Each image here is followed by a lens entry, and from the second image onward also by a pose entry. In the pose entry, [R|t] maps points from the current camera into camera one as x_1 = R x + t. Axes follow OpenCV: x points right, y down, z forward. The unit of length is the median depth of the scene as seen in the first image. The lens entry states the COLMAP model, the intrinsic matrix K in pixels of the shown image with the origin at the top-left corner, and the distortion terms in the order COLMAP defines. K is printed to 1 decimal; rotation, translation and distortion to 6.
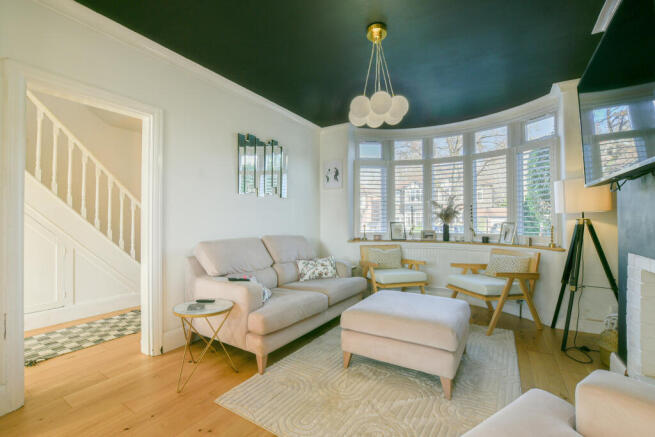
lens RADIAL K [[295.7, 0, 327.5], [0, 295.7, 218.5], [0, 0, 1]] dist [-0.000379, -0.000027]
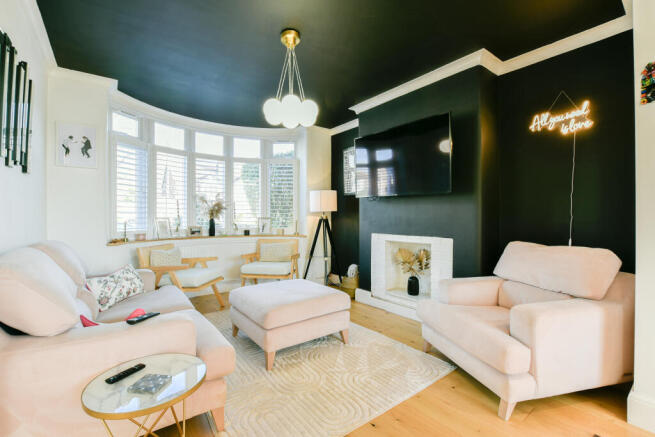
lens RADIAL K [[295.7, 0, 327.5], [0, 295.7, 218.5], [0, 0, 1]] dist [-0.000379, -0.000027]
pose [[0.368063, -0.004651, 0.929789, -0.407166], [-0.010263, 0.999906, 0.009065, 0.001706], [-0.929744, -0.012878, 0.367980, 0.251564]]
